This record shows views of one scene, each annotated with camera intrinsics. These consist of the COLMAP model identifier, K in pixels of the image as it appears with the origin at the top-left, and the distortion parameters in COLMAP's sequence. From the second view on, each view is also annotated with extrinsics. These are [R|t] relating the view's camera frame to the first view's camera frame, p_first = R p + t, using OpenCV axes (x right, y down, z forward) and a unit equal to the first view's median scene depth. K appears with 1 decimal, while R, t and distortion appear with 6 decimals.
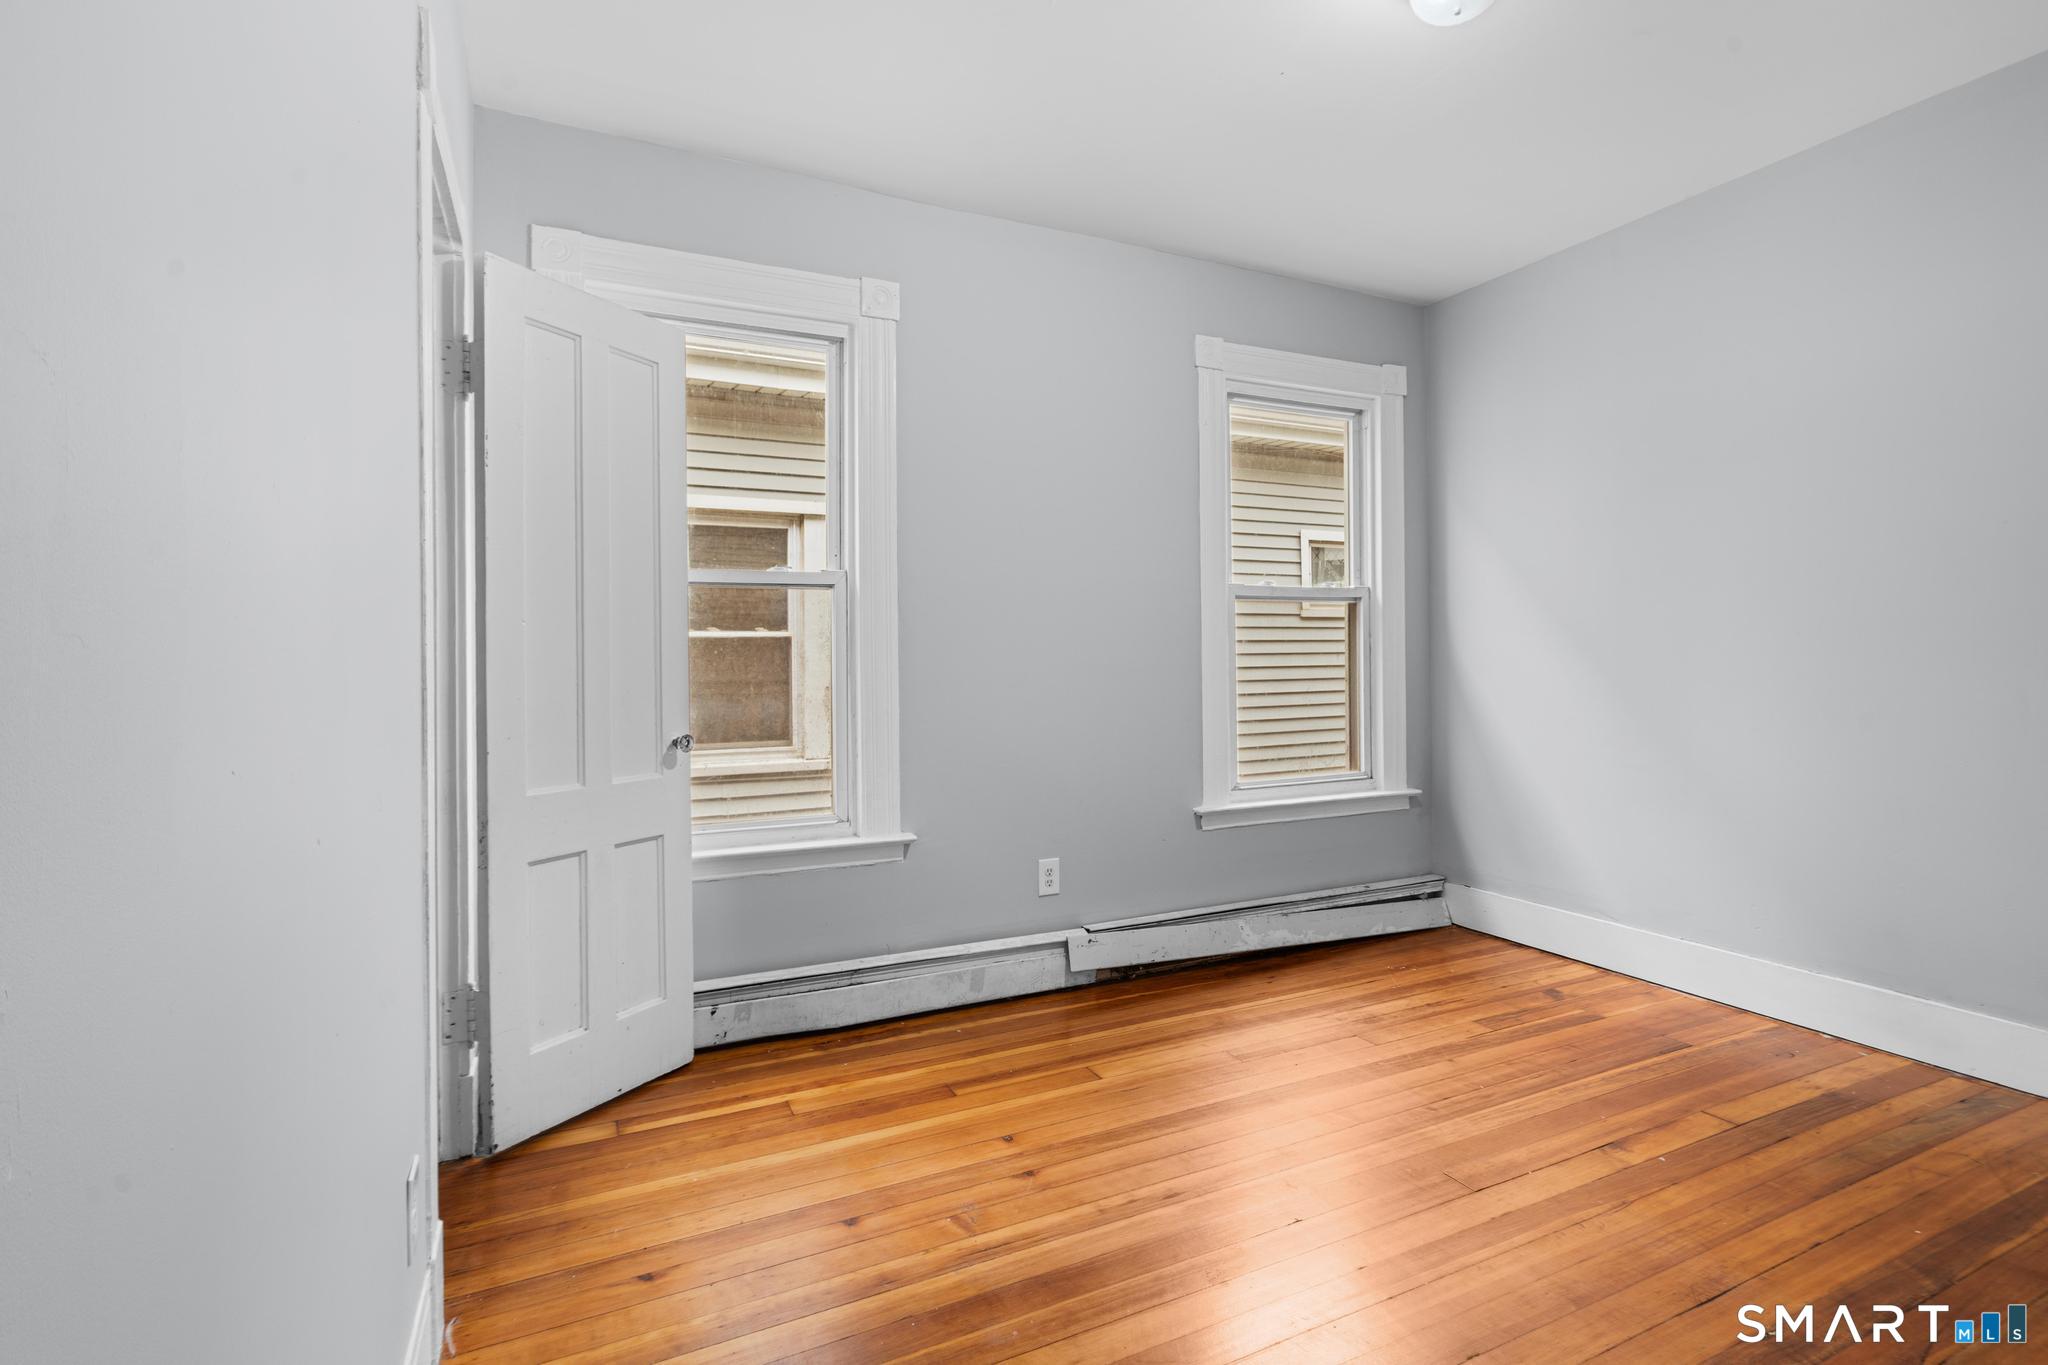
lens RADIAL K [[963.9, 0, 1016.3], [0, 963.9, 665.0], [0, 0, 1]] dist [0.002226, 0.000416]
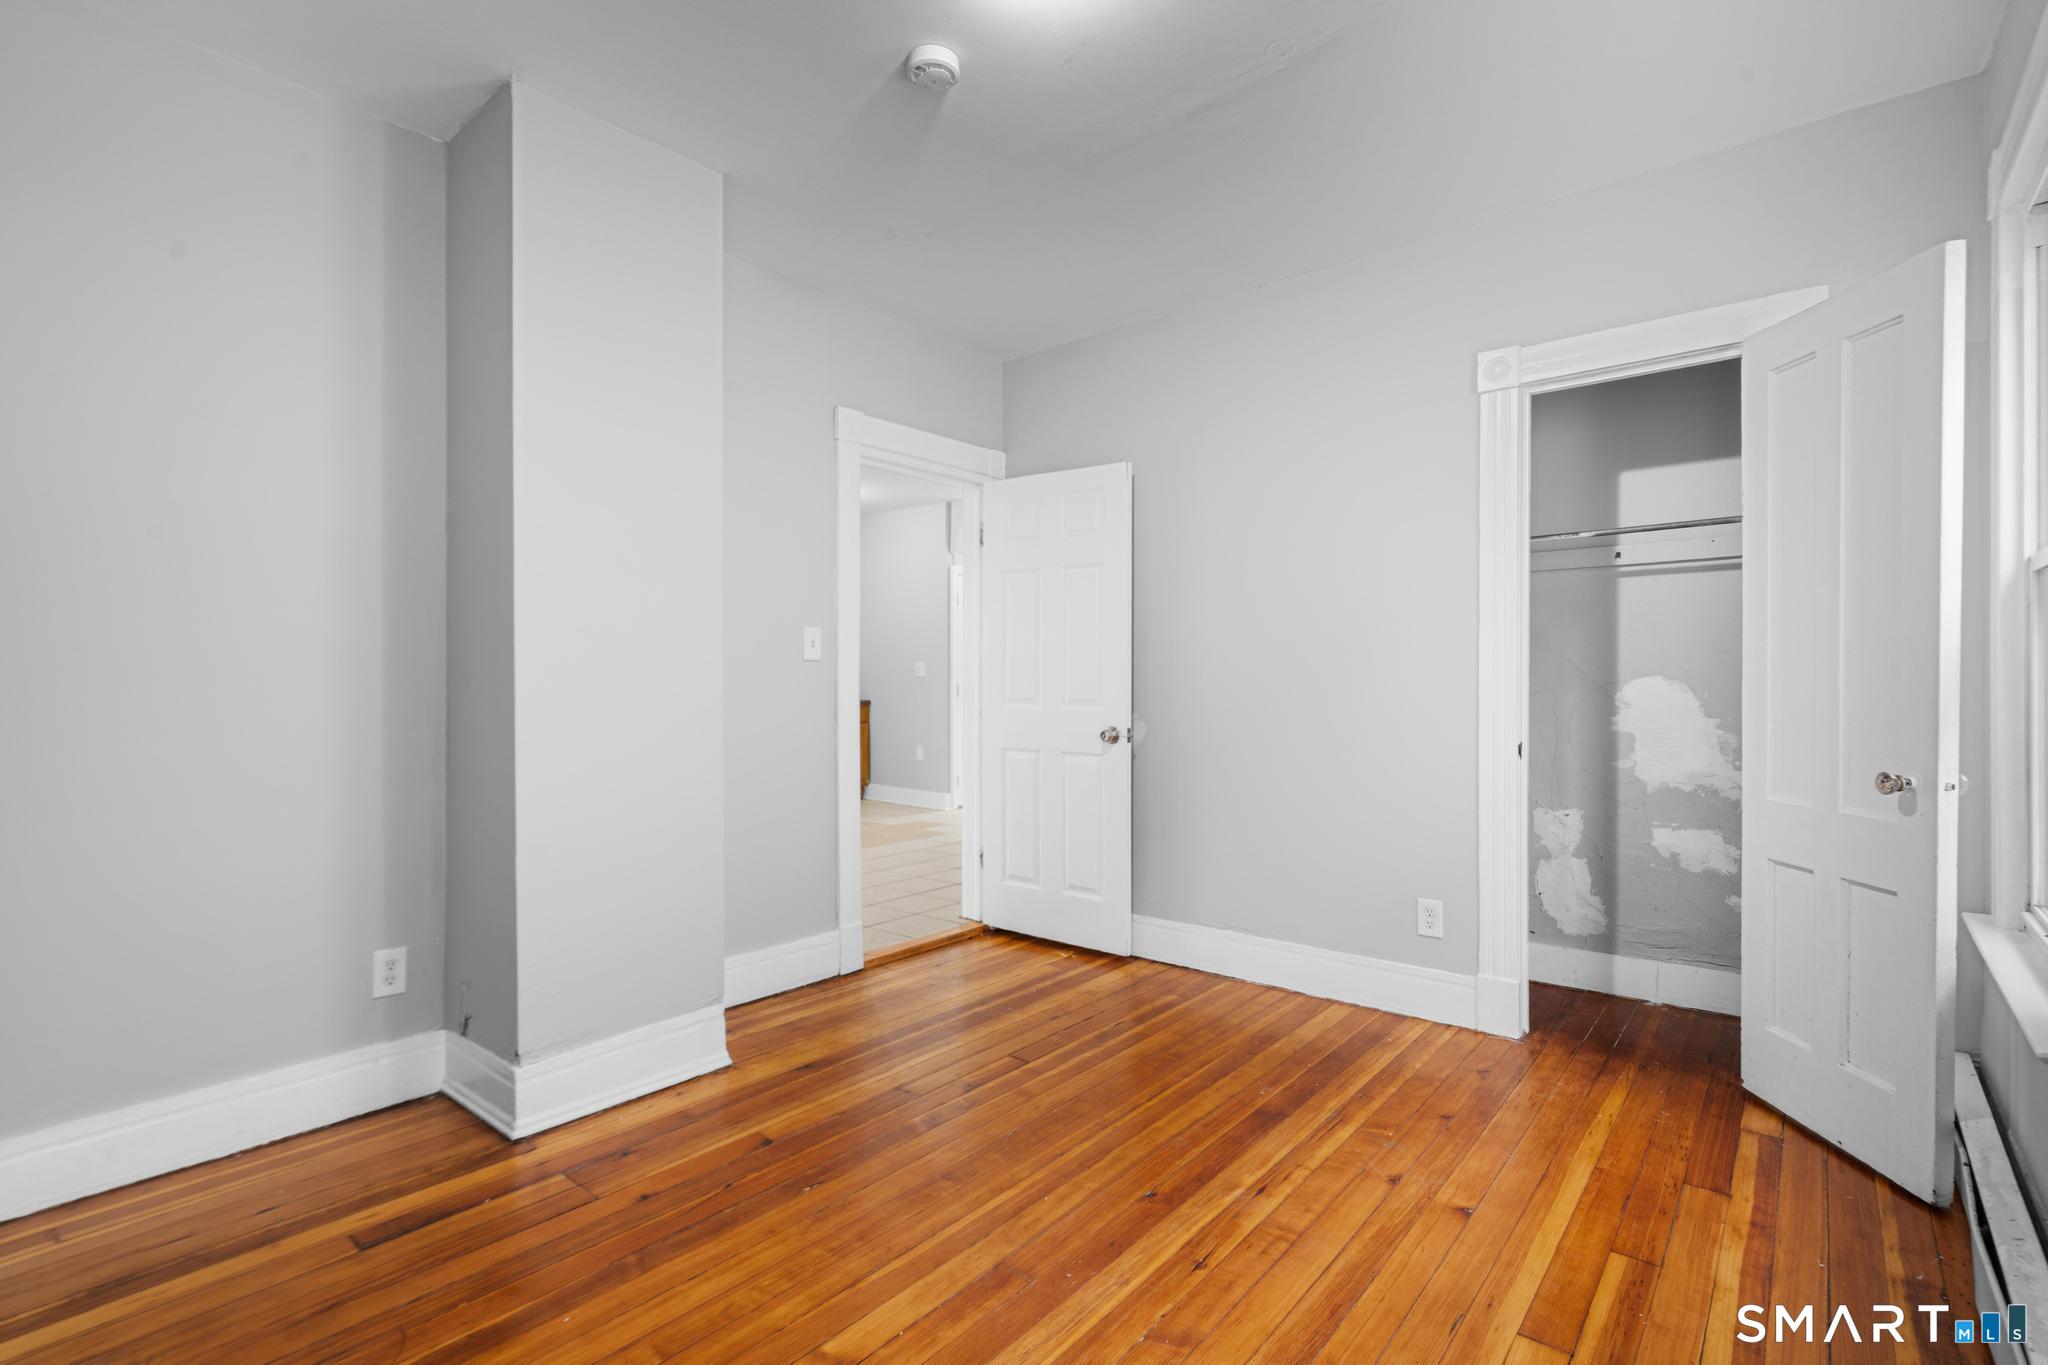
lens RADIAL K [[950.2, 0, 998.5], [0, 950.2, 673.1], [0, 0, 1]] dist [-0.000889, 0.001095]
pose [[-0.913106, 0.014135, -0.407477, 0.677418], [0.013187, 0.999900, 0.005136, -0.025874], [0.407509, -0.000683, -0.913201, 1.469094]]
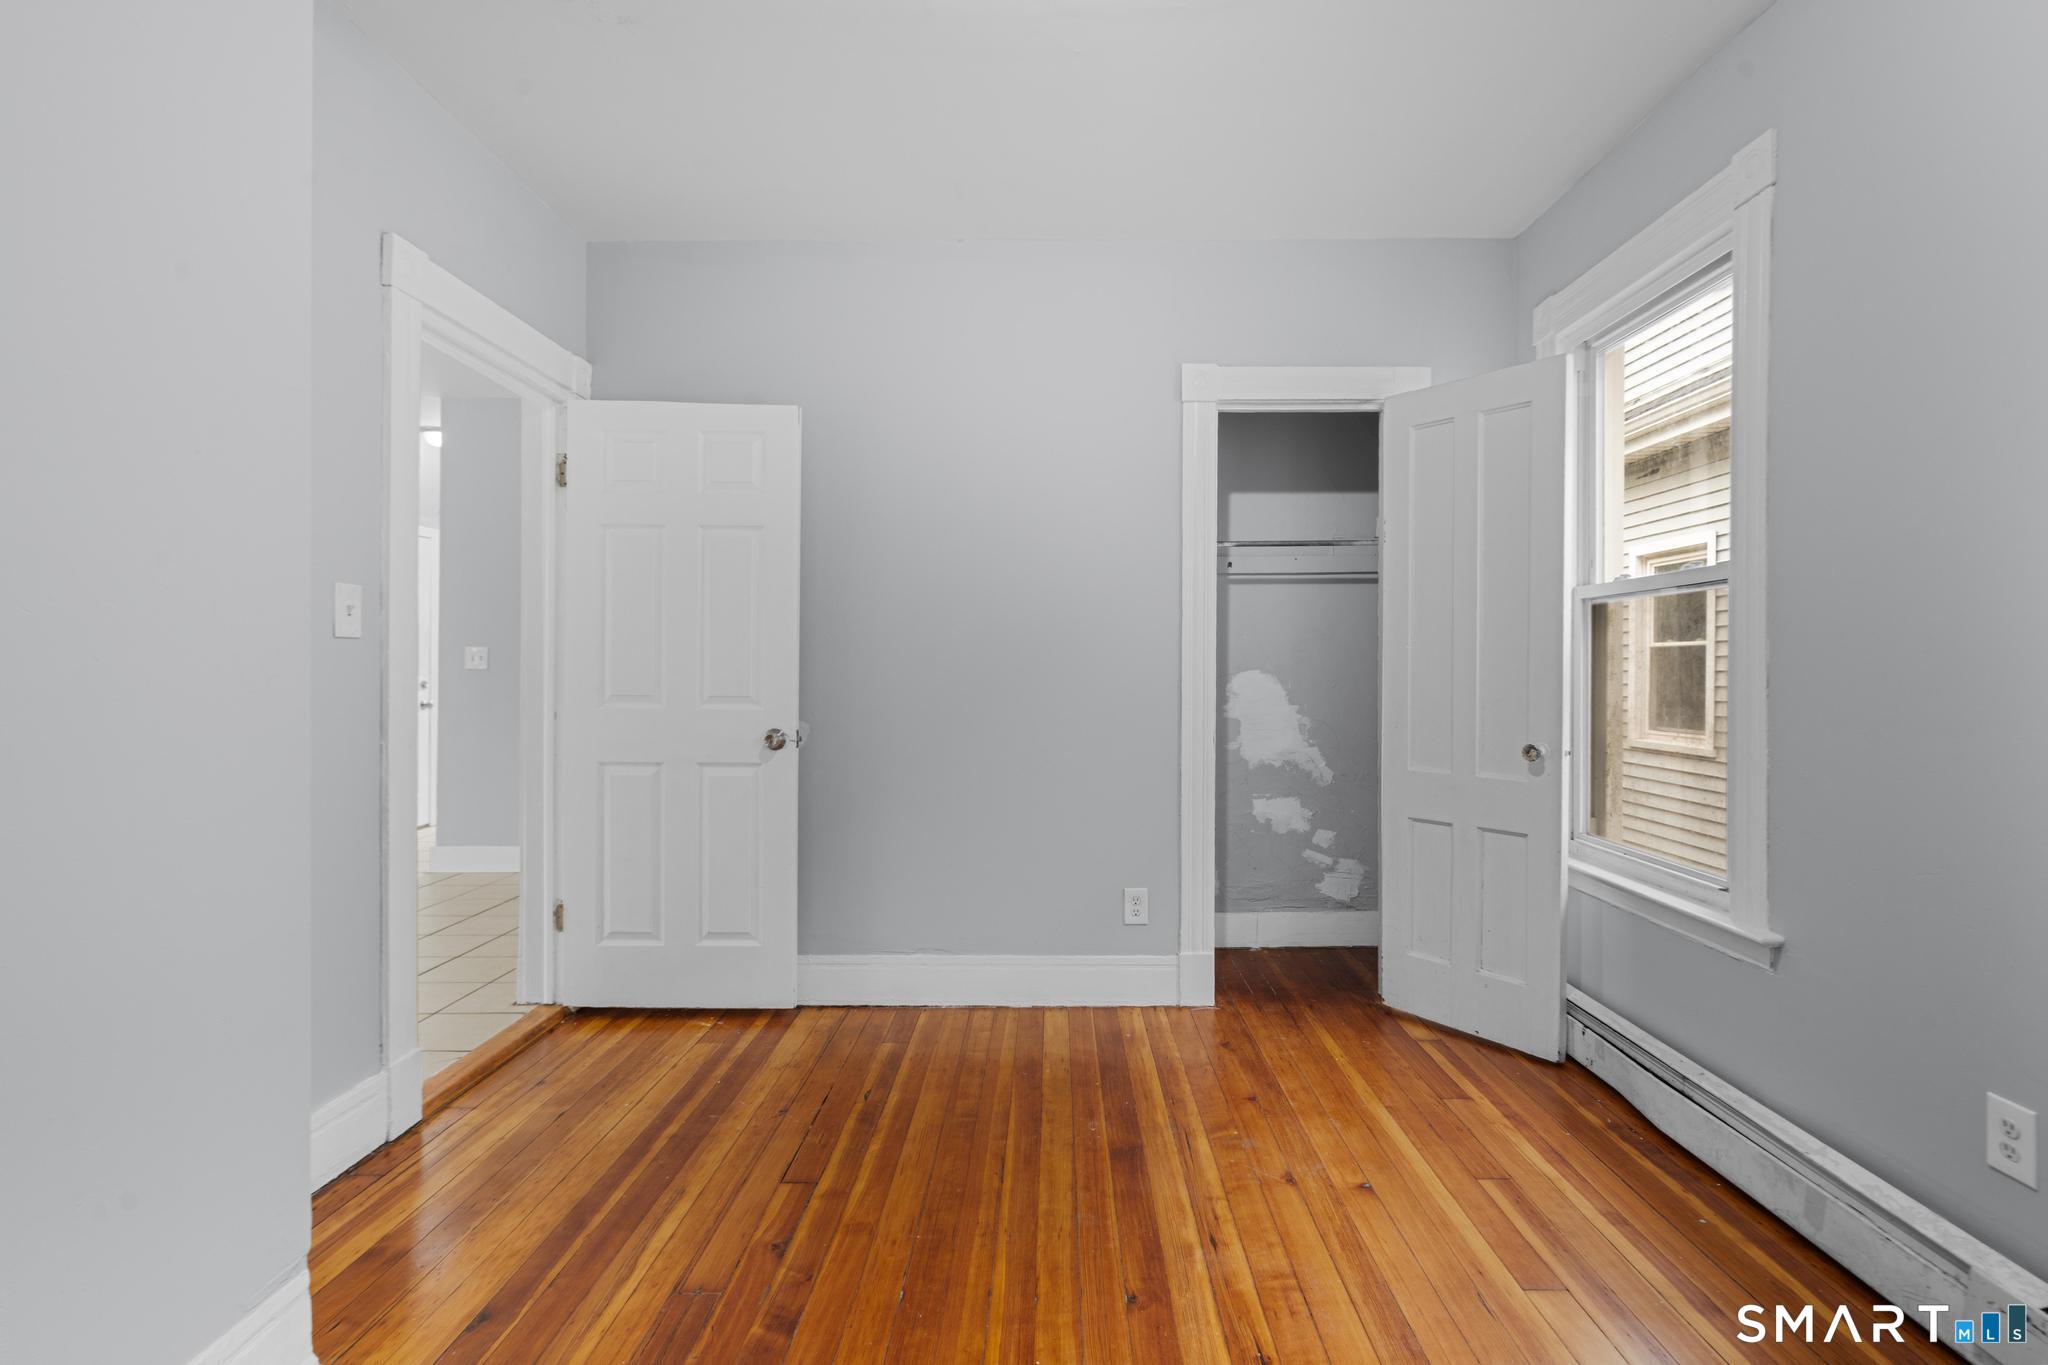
lens RADIAL K [[960.3, 0, 1051.2], [0, 960.3, 664.7], [0, 0, 1]] dist [-0.006978, 0.000184]
pose [[-0.428793, 0.008176, -0.903366, 0.866682], [-0.002012, 0.999948, 0.010005, -0.026411], [0.903401, 0.006108, -0.428754, 1.003527]]
